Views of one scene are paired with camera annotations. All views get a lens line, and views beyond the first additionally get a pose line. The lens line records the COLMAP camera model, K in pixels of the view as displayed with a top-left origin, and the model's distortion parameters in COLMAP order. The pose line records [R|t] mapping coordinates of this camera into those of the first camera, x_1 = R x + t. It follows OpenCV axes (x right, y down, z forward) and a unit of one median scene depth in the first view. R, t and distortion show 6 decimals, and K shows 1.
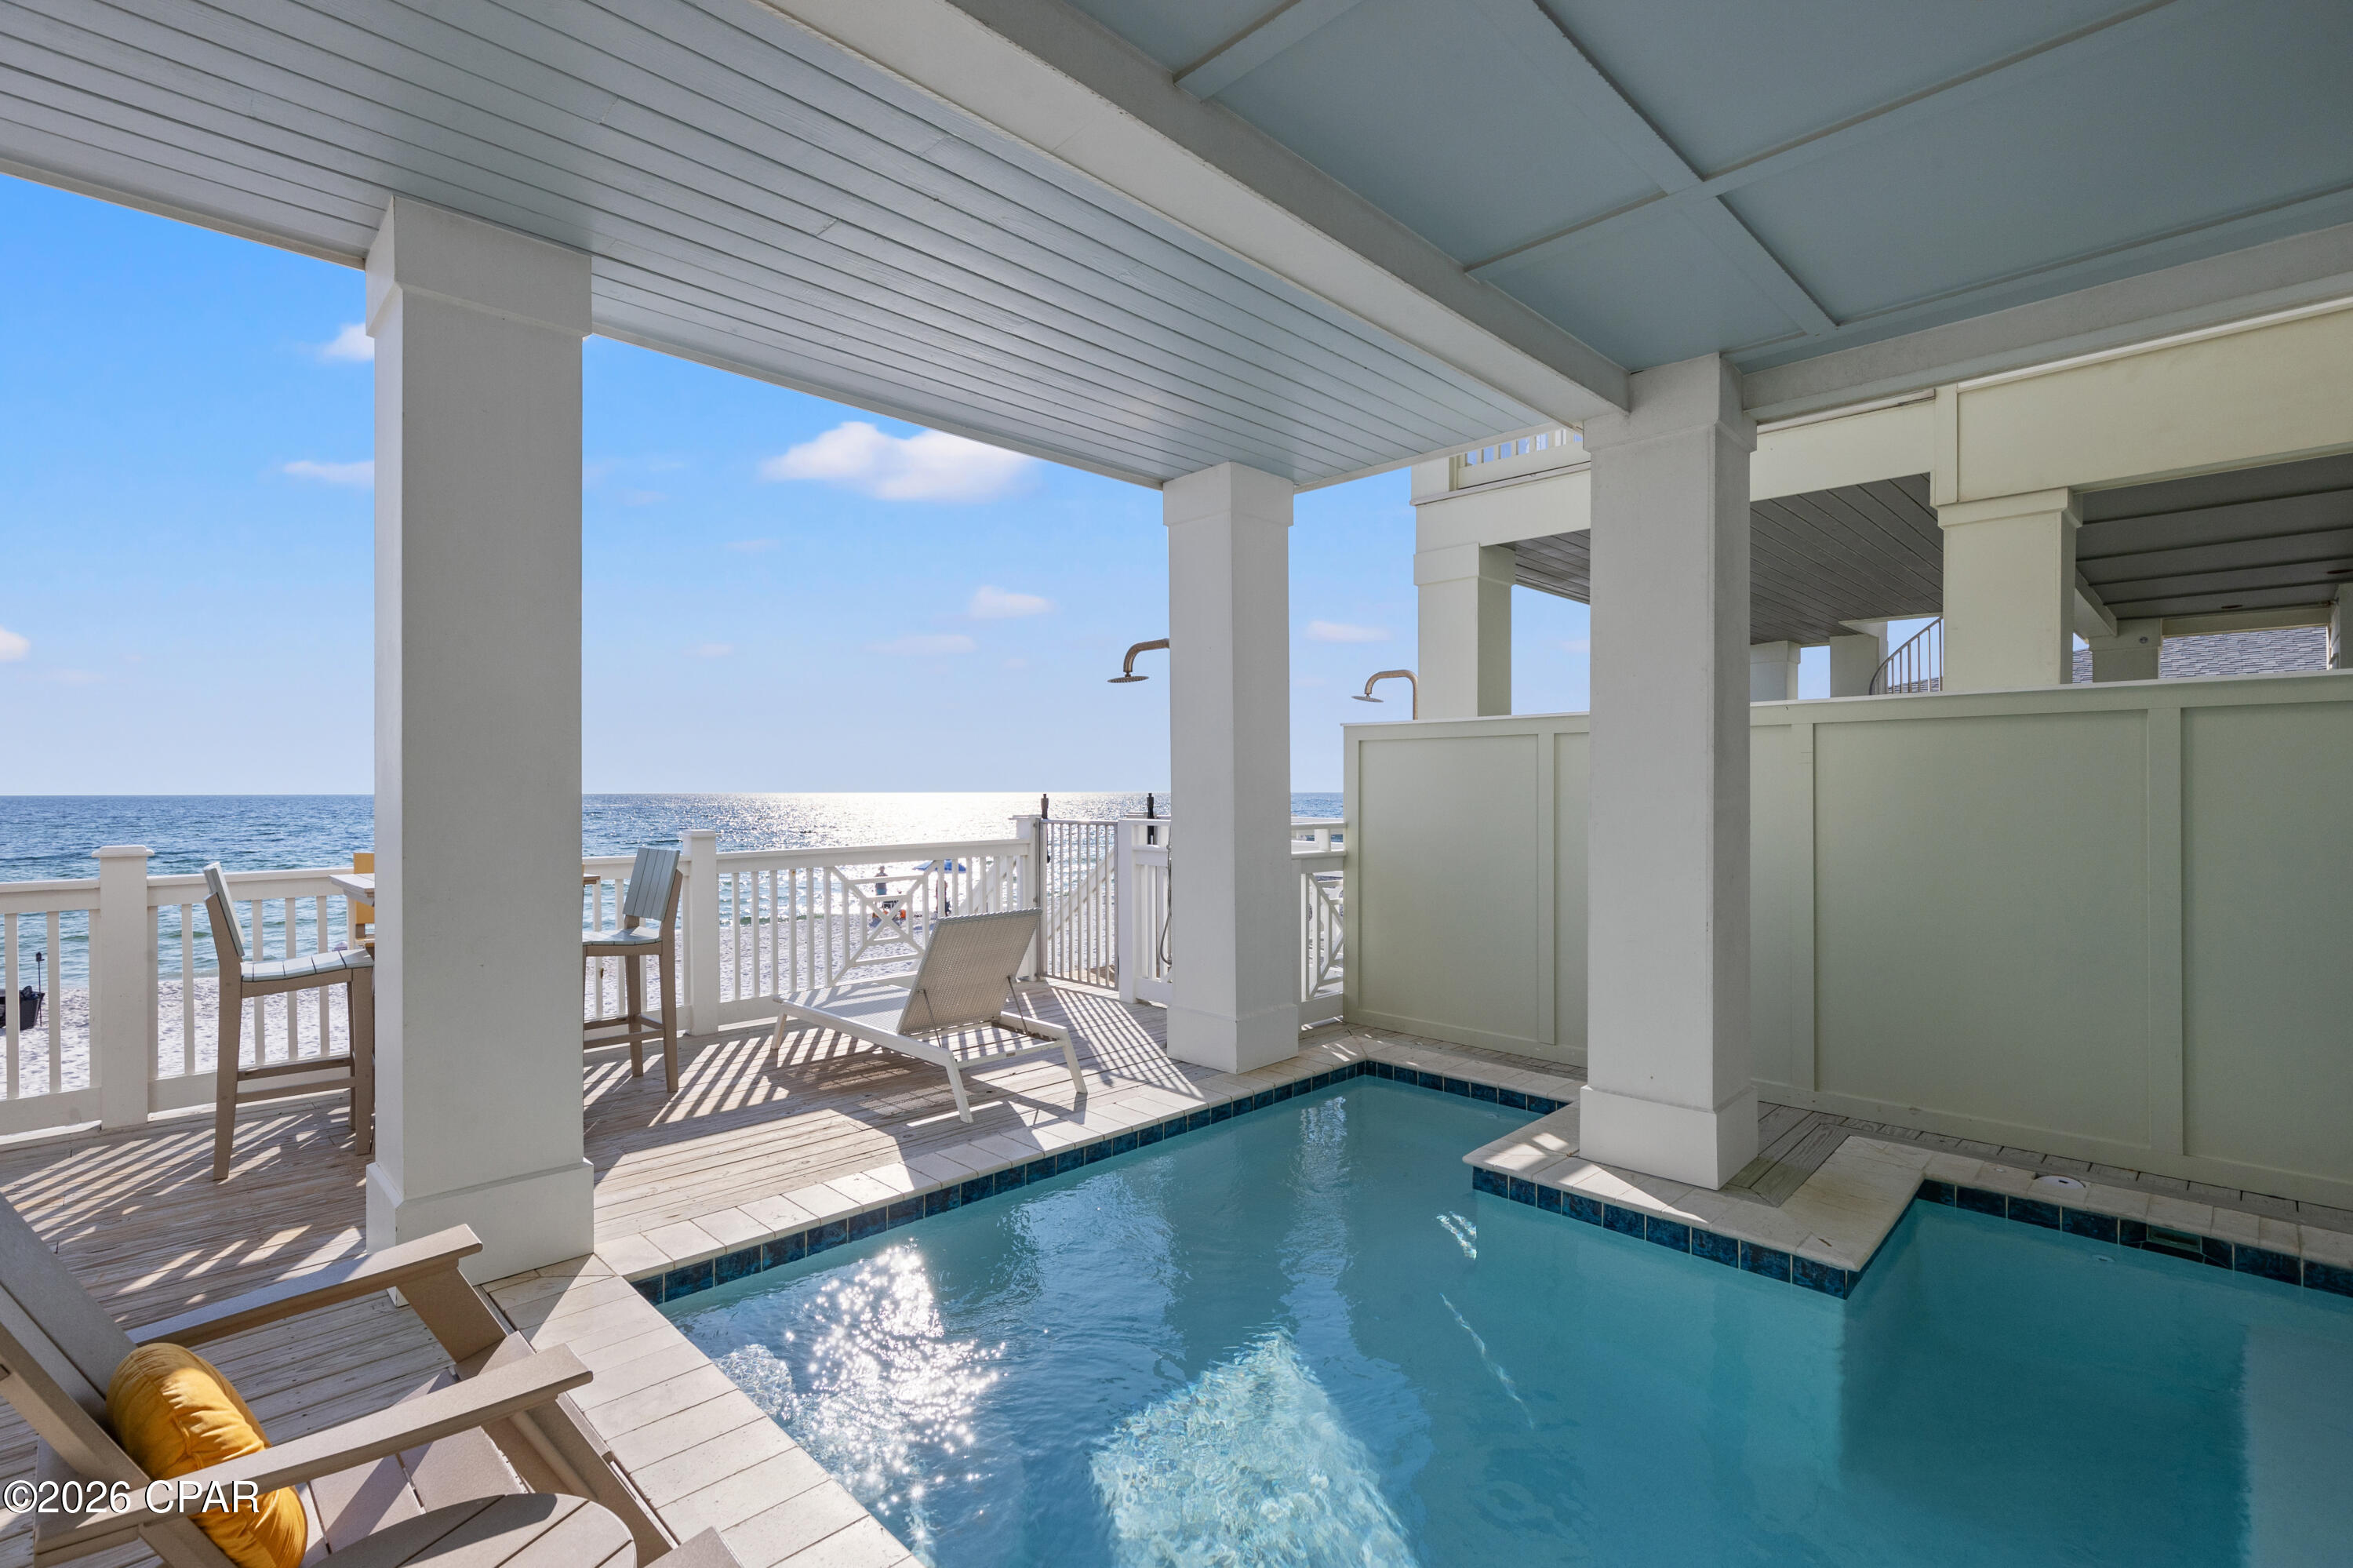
lens RADIAL K [[1082.5, 0, 1183.8], [0, 1082.5, 788.8], [0, 0, 1]] dist [-0.001820, -0.000529]
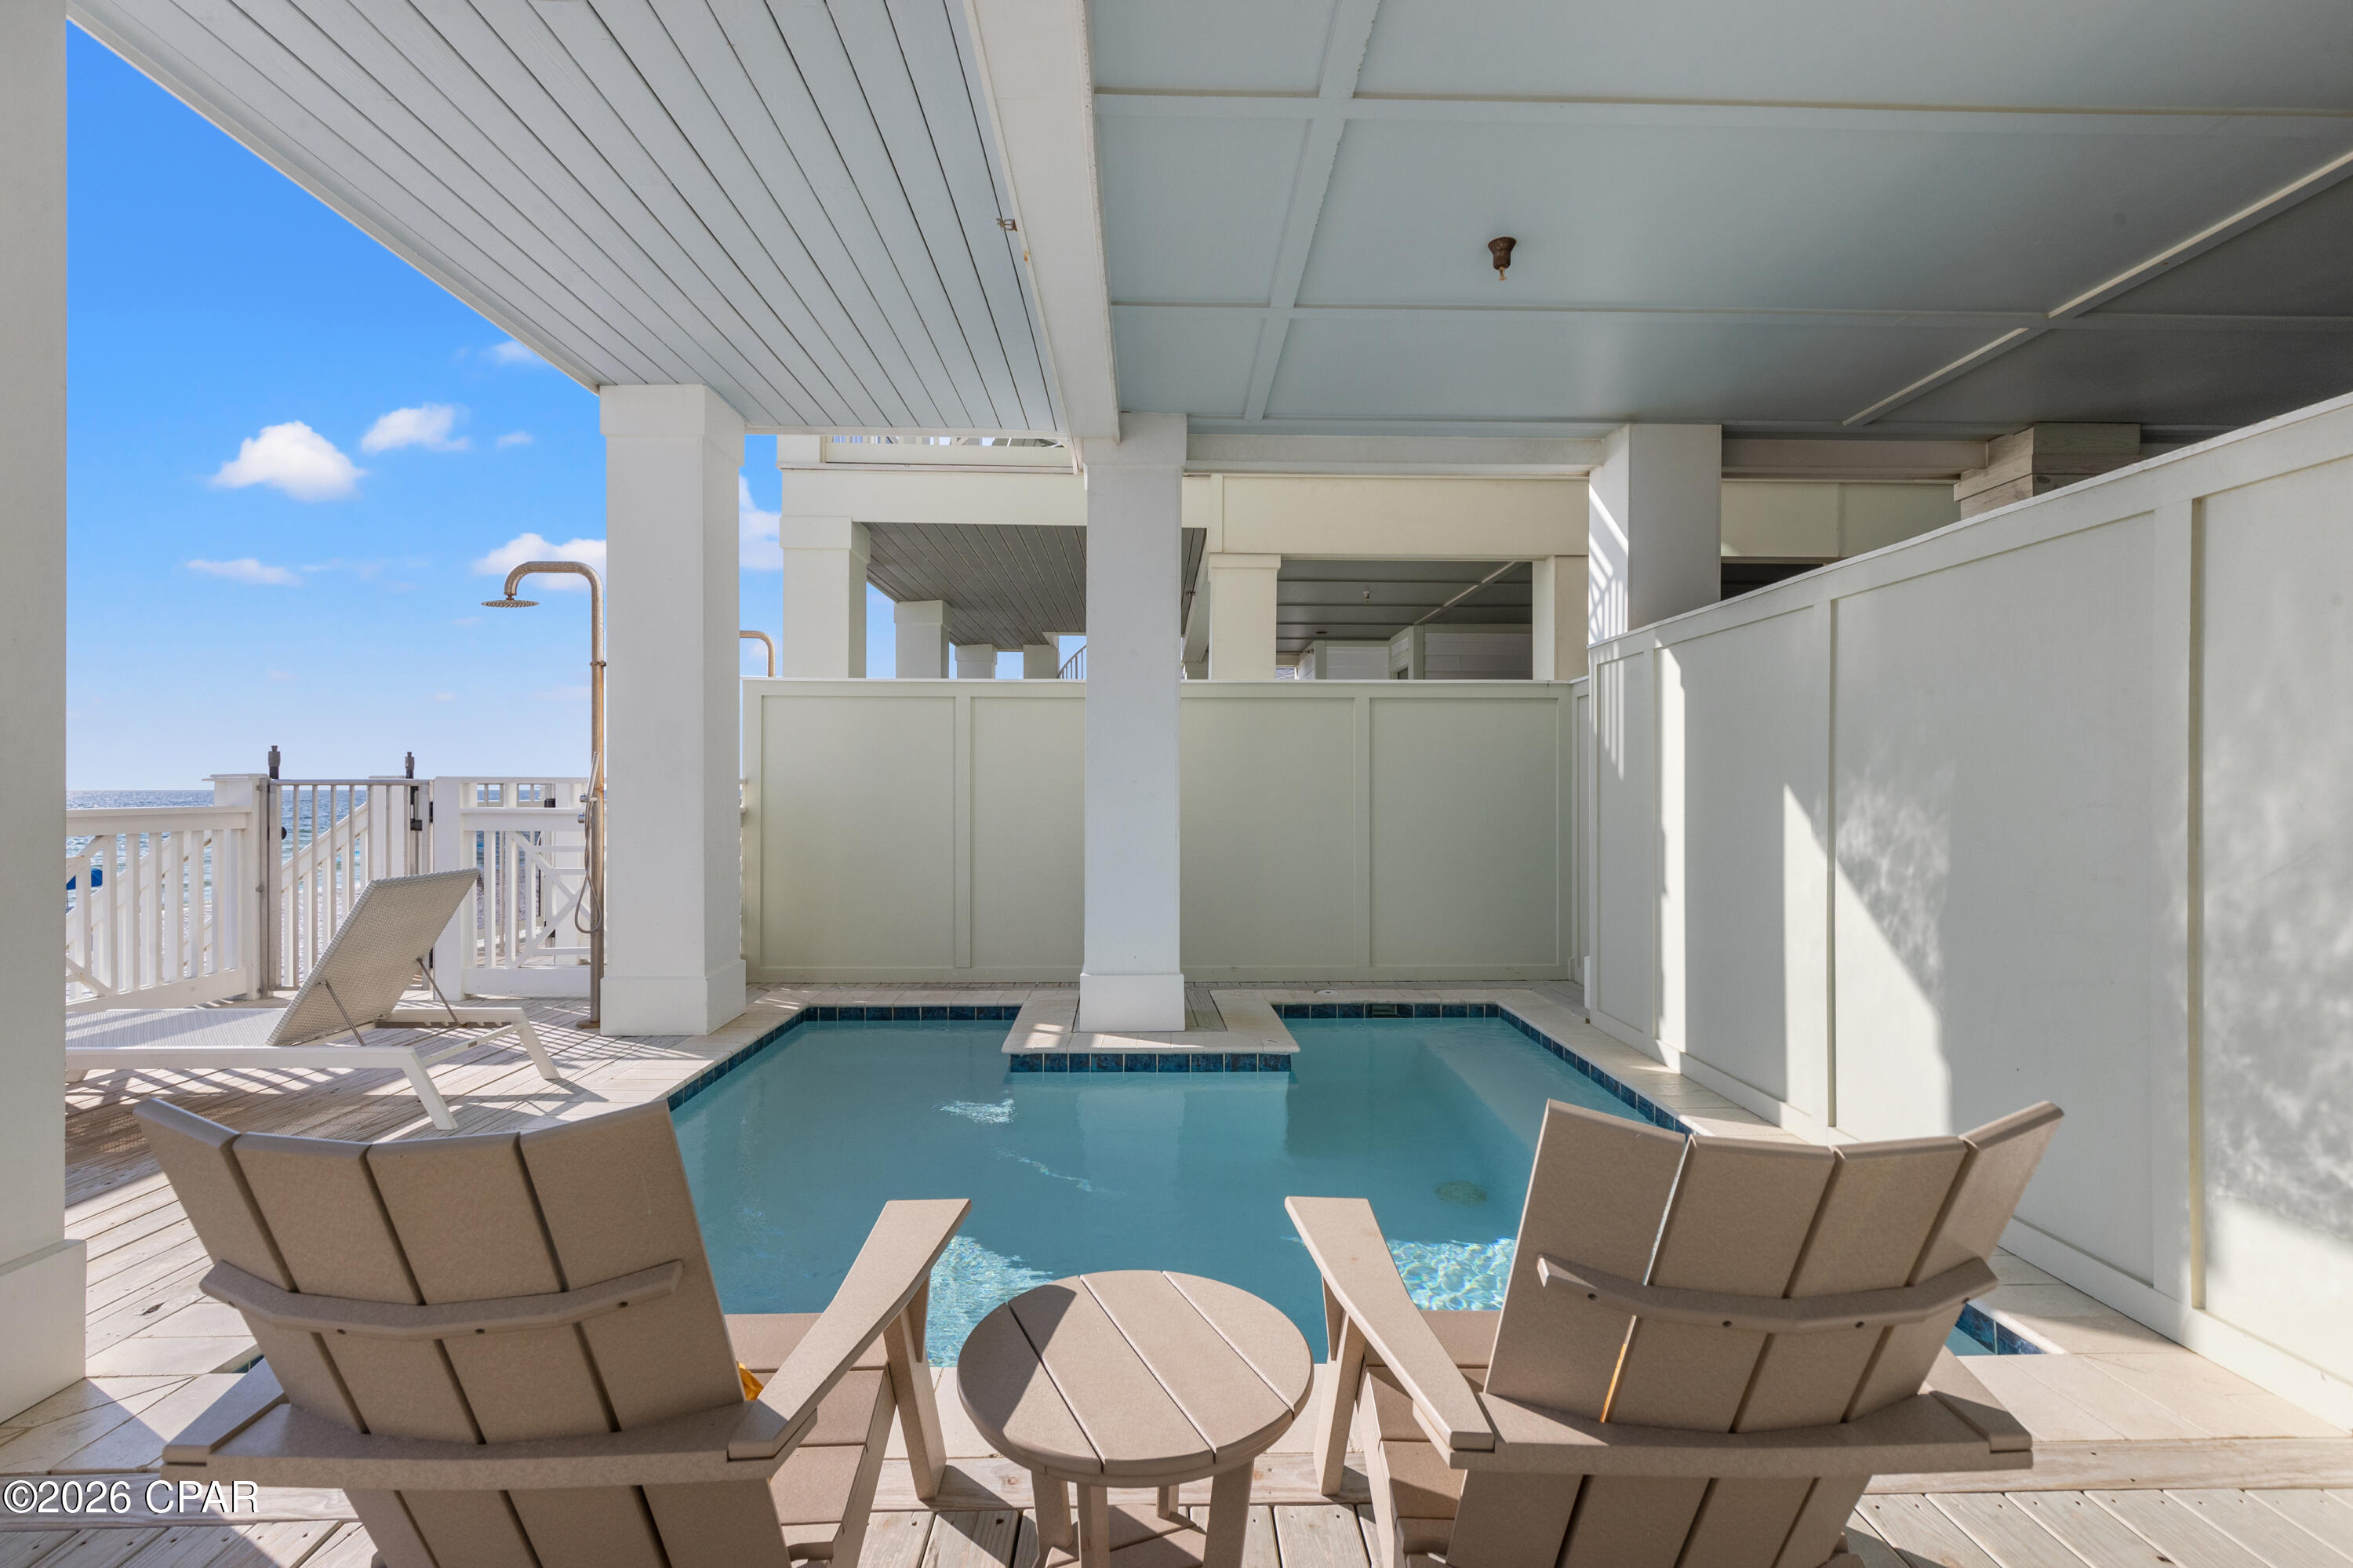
lens RADIAL K [[1082.5, 0, 1183.8], [0, 1082.5, 788.8], [0, 0, 1]] dist [-0.001820, -0.000529]
pose [[0.681248, 0.001924, 0.732050, -0.400850], [-0.001598, 0.999998, -0.001142, 0.055199], [-0.732051, -0.000392, 0.681250, 0.058984]]
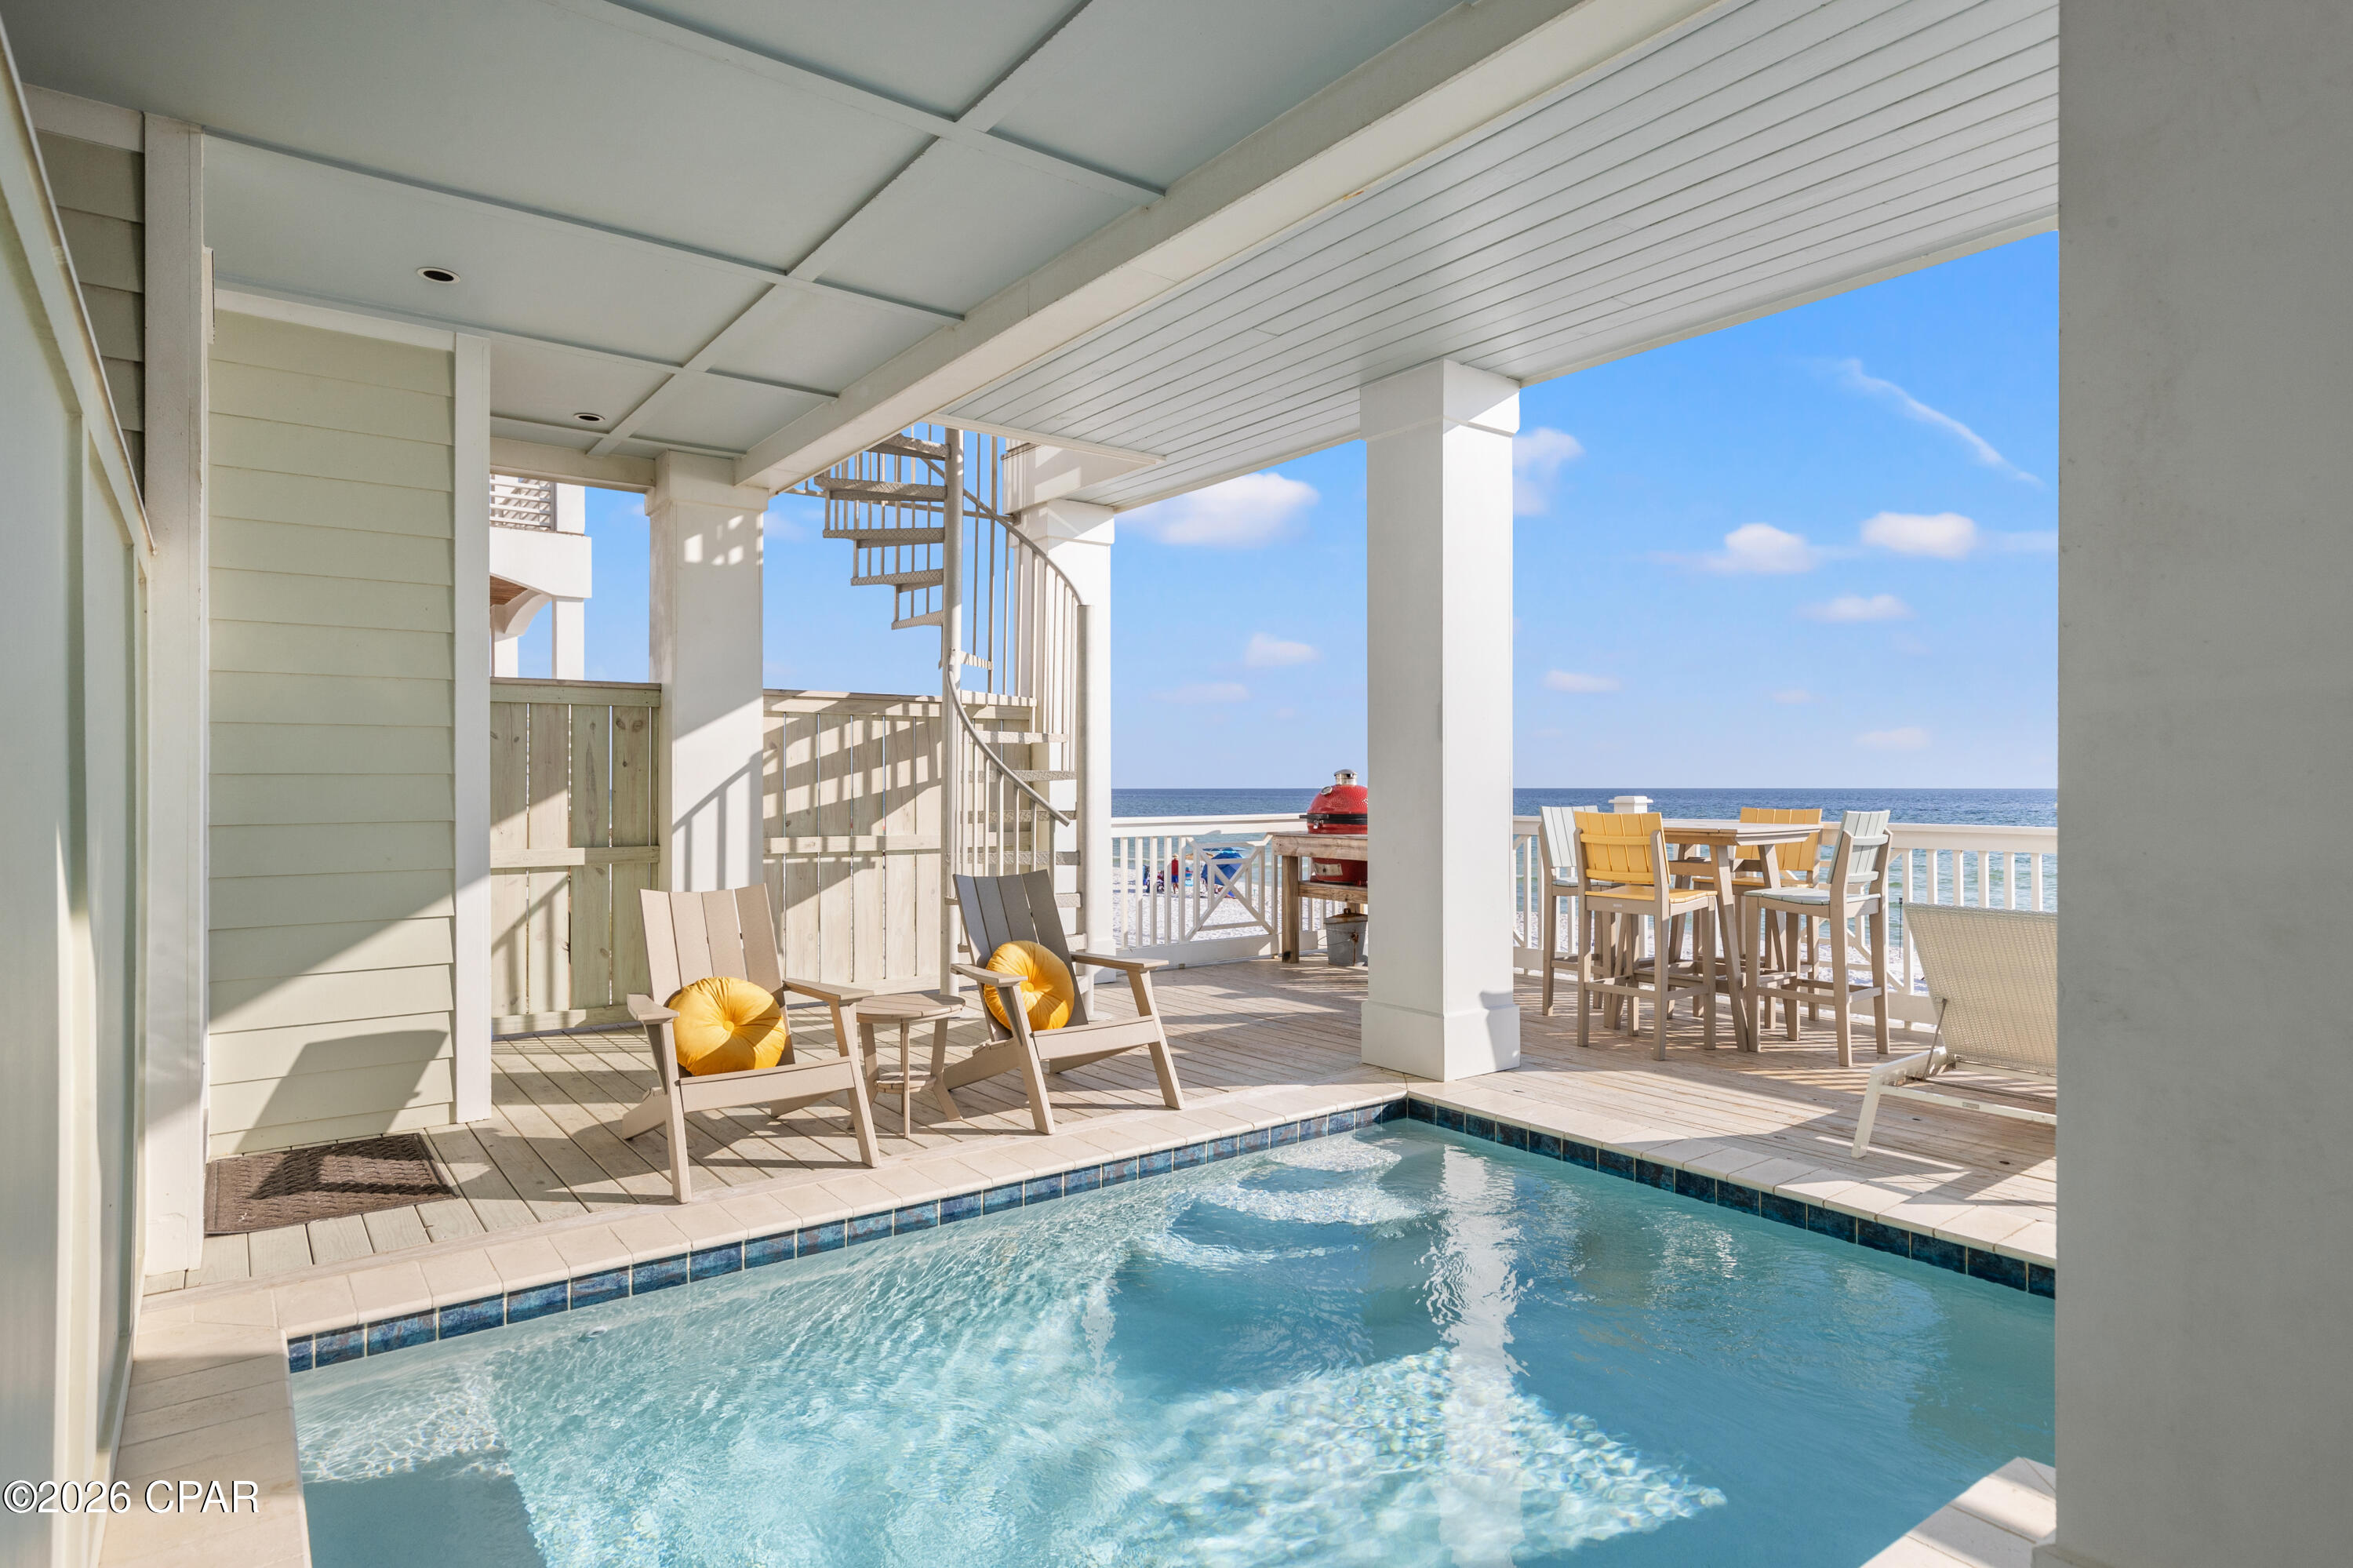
lens RADIAL K [[1264.6, 0, 1180.1], [0, 1264.6, 781.1], [0, 0, 1]] dist [-0.000333, -0.000019]
pose [[-0.135717, 0.001637, -0.990746, 0.850634], [0.003337, 0.999994, 0.001196, 0.001299], [0.990742, -0.003144, -0.135721, 0.580913]]
